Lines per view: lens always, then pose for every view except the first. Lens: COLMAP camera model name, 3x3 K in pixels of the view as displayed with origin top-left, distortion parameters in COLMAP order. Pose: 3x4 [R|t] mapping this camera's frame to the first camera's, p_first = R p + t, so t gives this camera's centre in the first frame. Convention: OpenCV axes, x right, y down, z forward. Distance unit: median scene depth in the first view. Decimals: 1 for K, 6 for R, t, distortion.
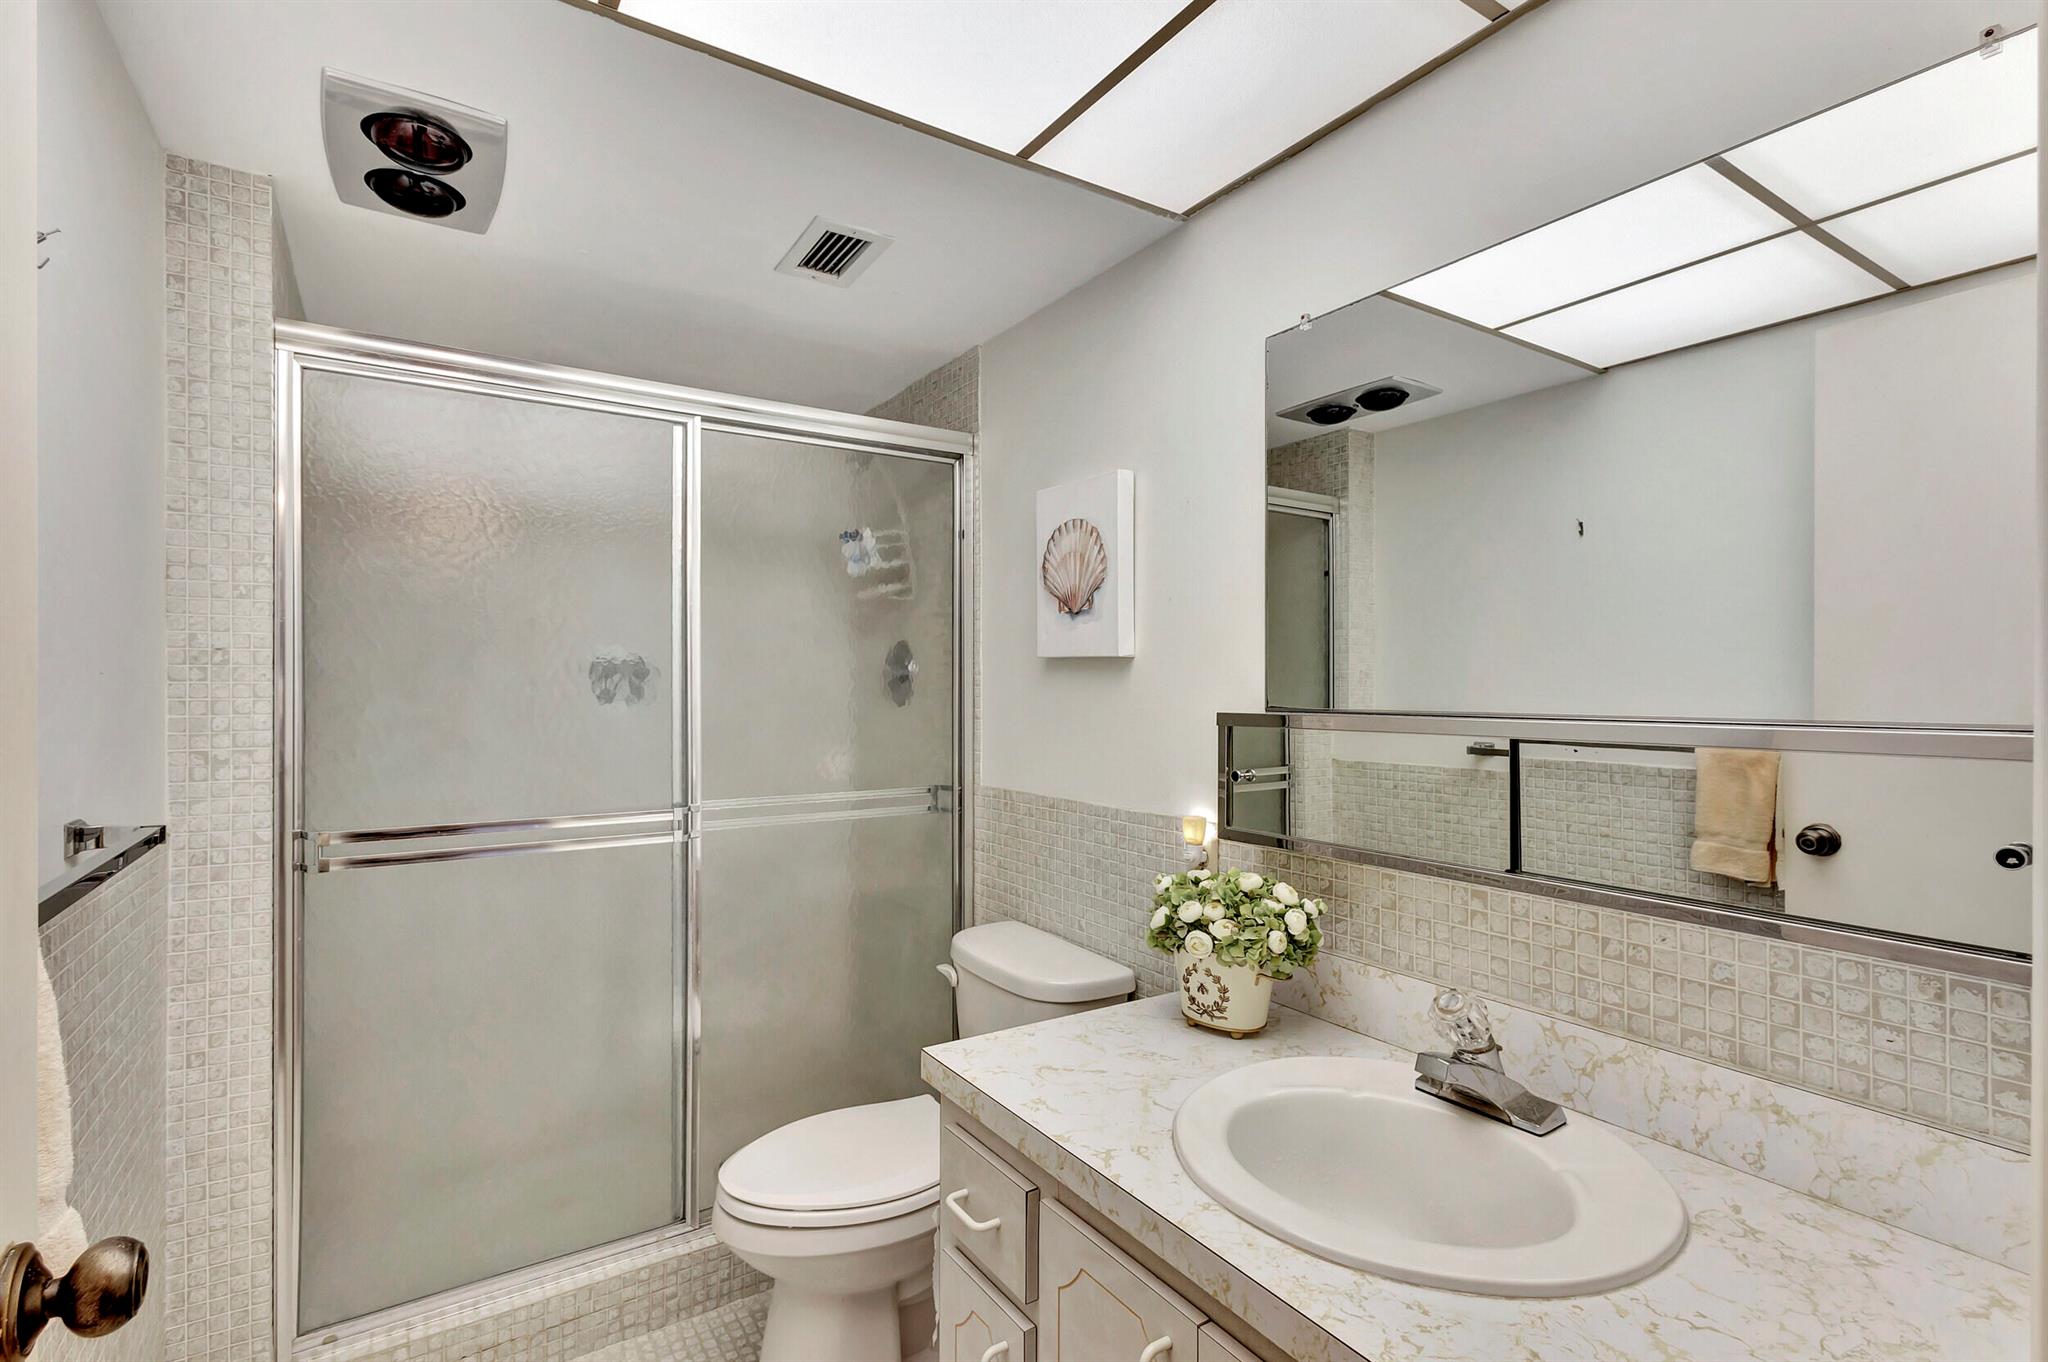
lens RADIAL K [[952.5, 0, 1031.2], [0, 952.5, 694.1], [0, 0, 1]] dist [0.014366, -0.003840]
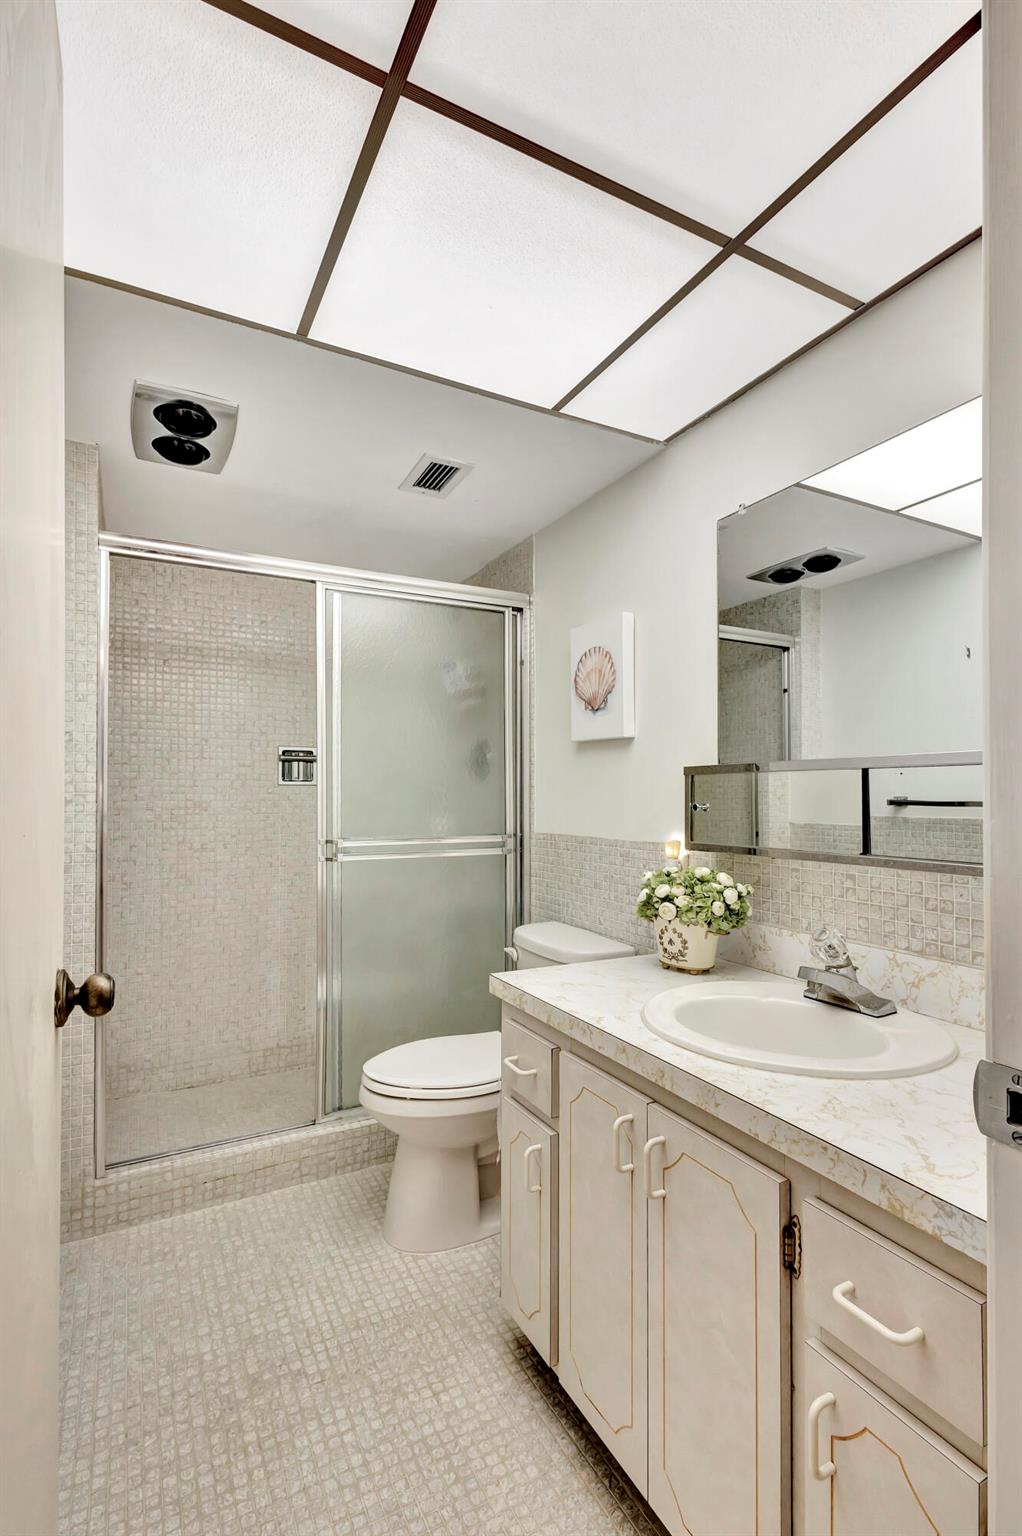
lens RADIAL K [[714.3, 0, 522.6], [0, 714.3, 791.5], [0, 0, 1]] dist [0.014366, -0.003840]
pose [[0.996199, -0.002222, -0.087079, 0.033115], [0.001152, 0.999923, -0.012342, 0.063145], [0.087100, 0.012195, 0.996125, -0.138193]]
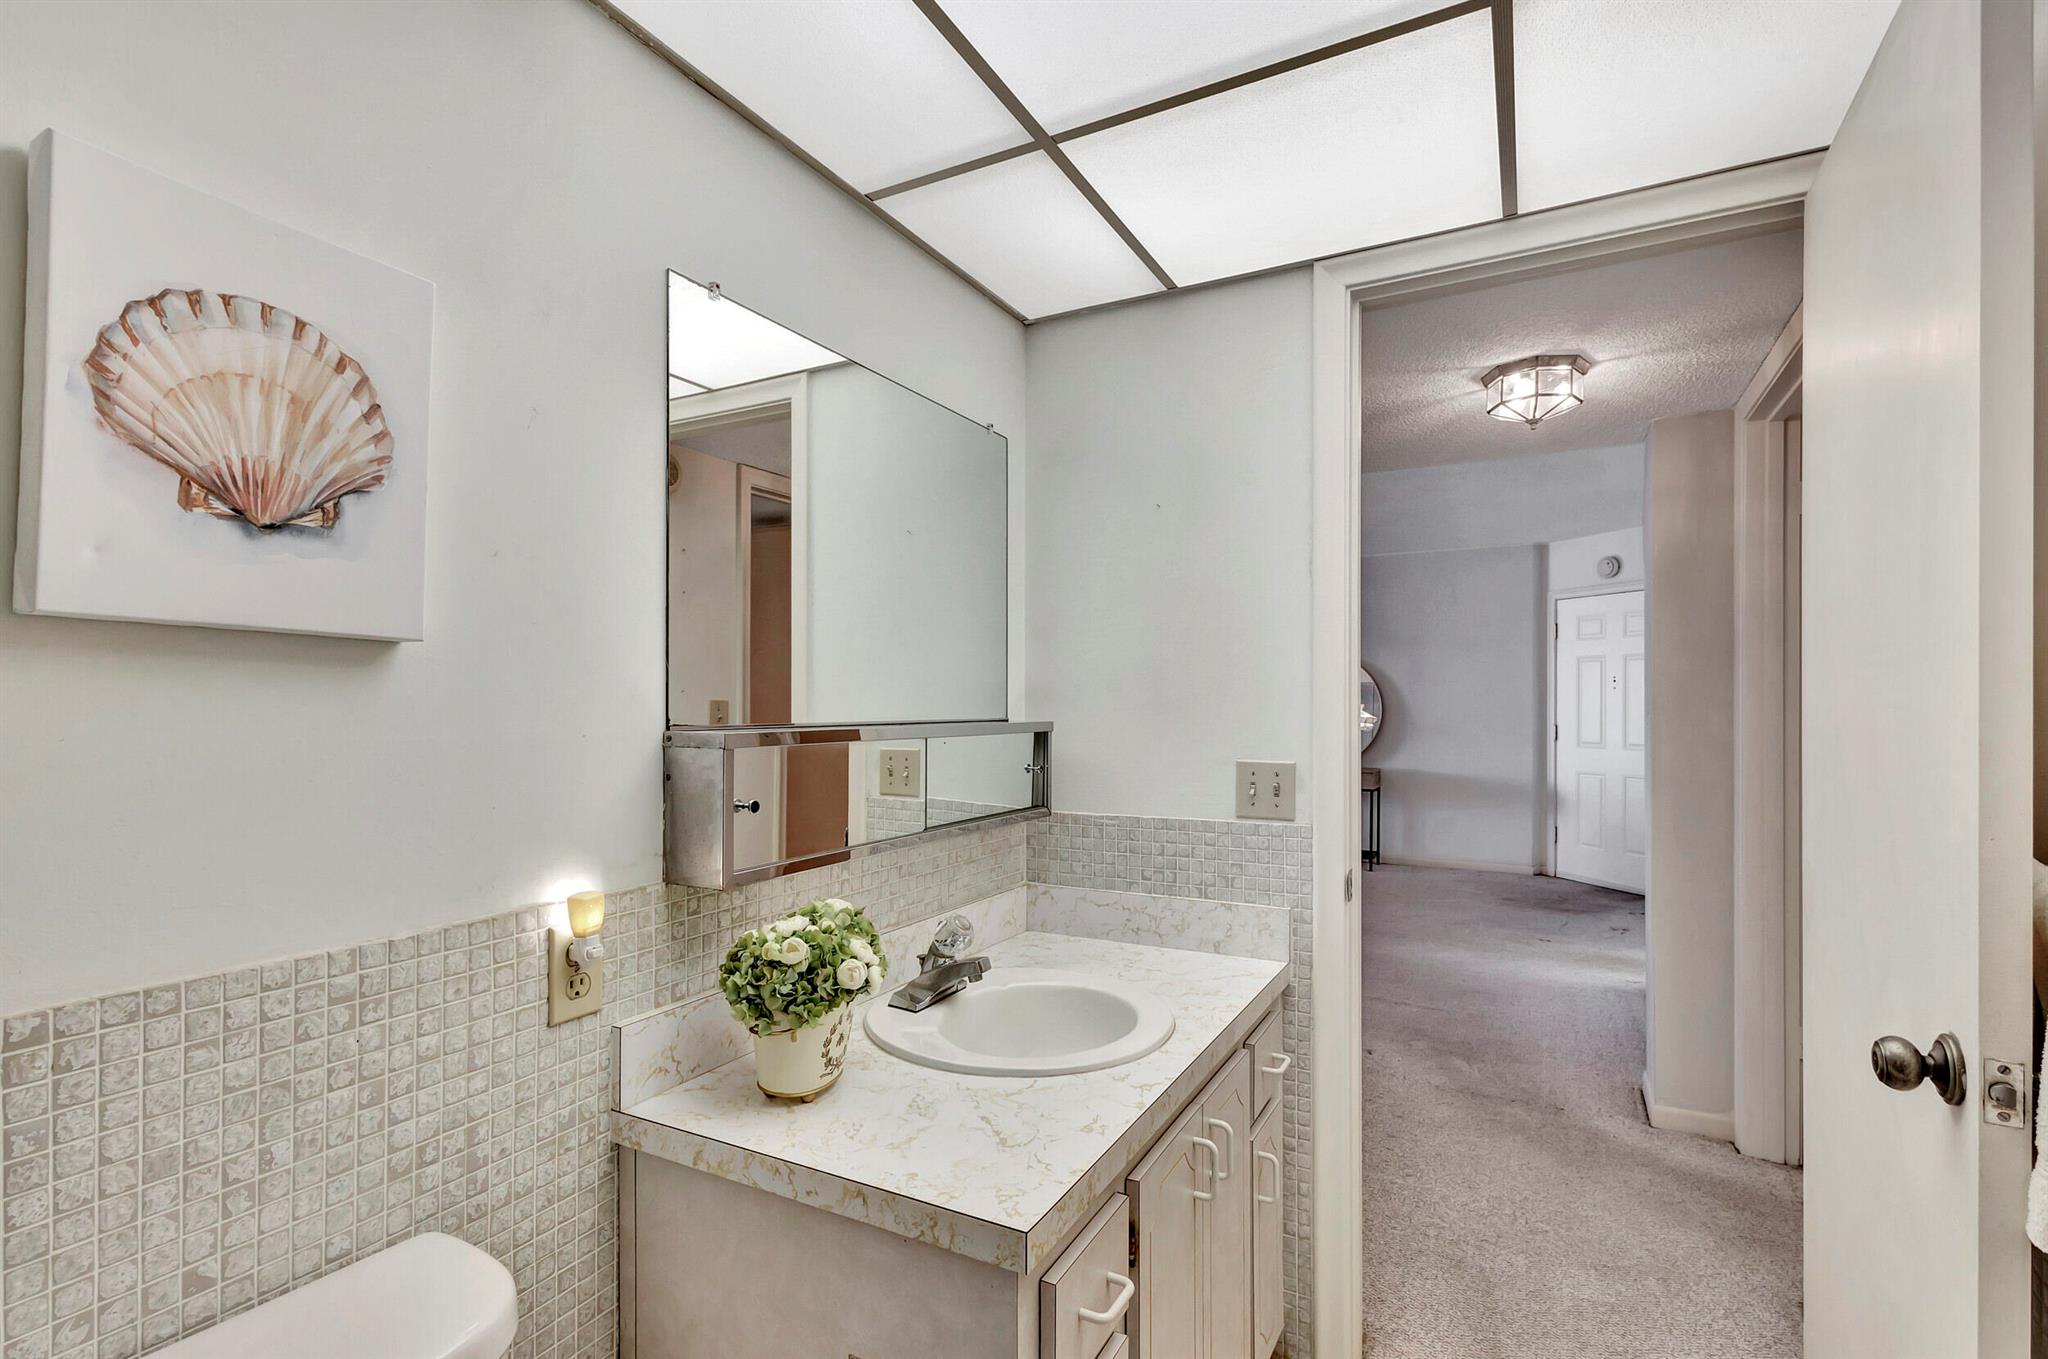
lens RADIAL K [[976.4, 0, 1023.1], [0, 976.4, 694.0], [0, 0, 1]] dist [0.016012, 0.000392]
pose [[-0.470399, -0.008821, 0.882410, -0.562783], [-0.011977, 0.999922, 0.003611, -0.017575], [-0.882372, -0.008870, -0.470468, 1.017865]]
